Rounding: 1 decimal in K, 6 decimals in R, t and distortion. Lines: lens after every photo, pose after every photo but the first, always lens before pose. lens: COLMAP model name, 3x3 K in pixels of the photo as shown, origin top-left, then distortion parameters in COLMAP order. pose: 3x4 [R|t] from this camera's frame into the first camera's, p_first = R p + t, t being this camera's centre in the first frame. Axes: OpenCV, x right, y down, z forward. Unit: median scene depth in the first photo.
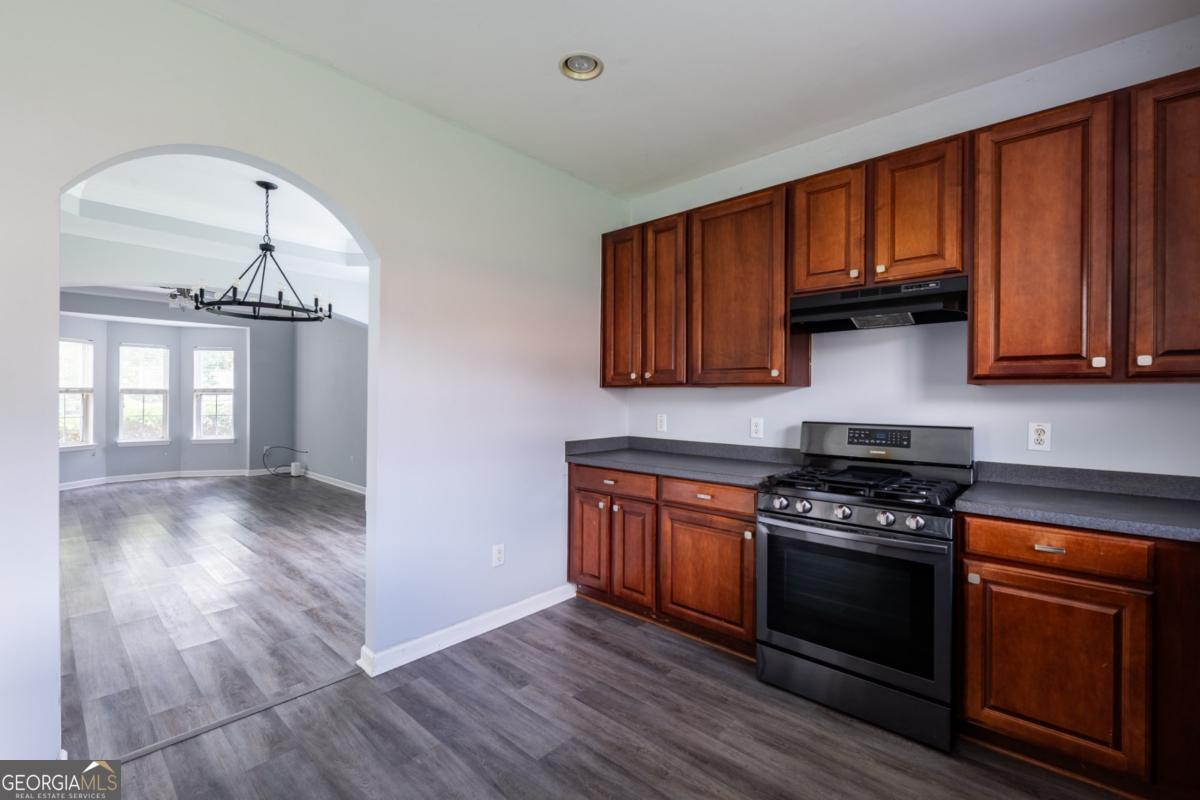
lens RADIAL K [[515.4, 0, 605.4], [0, 515.4, 395.2], [0, 0, 1]] dist [0.000475, 0.000052]
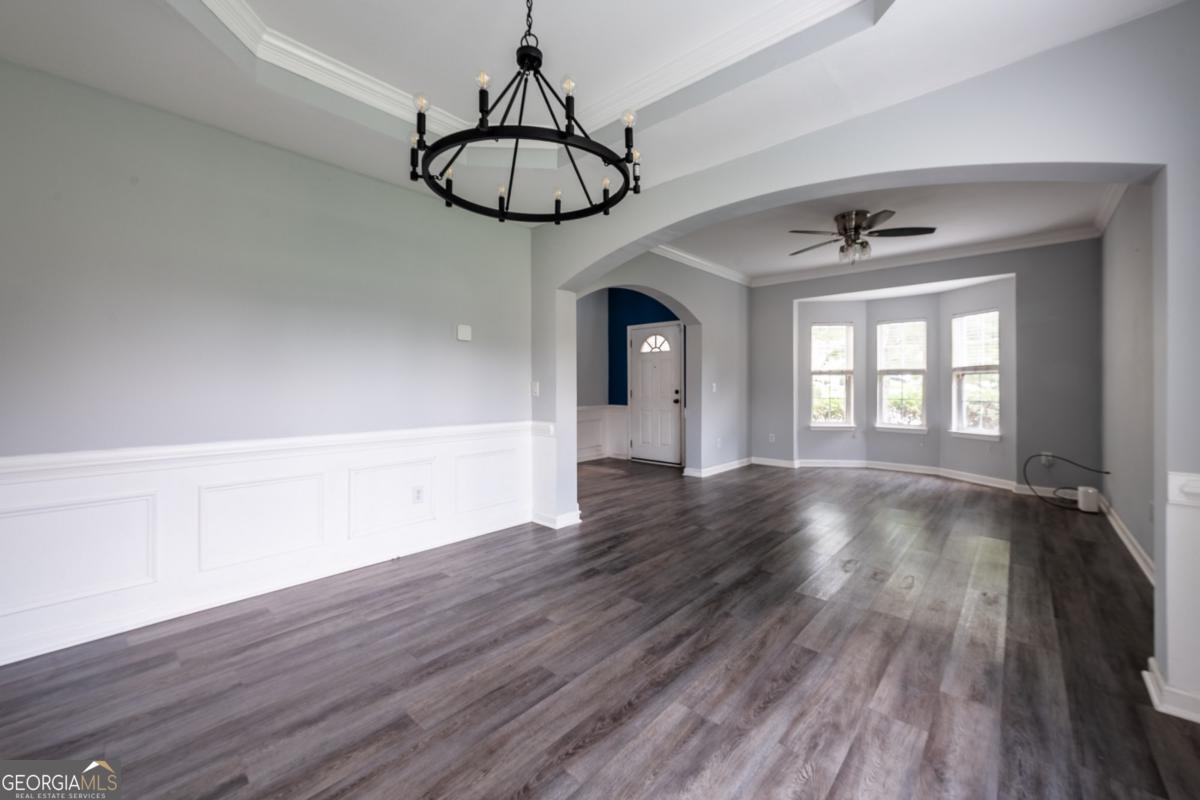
lens RADIAL K [[466.6, 0, 599.3], [0, 466.6, 386.8], [0, 0, 1]] dist [-0.000927, -0.000096]
pose [[0.000491, -0.000734, -1.000000, -0.083966], [0.009507, 0.999955, -0.000730, 0.014426], [0.999955, -0.009507, 0.000497, 0.487963]]
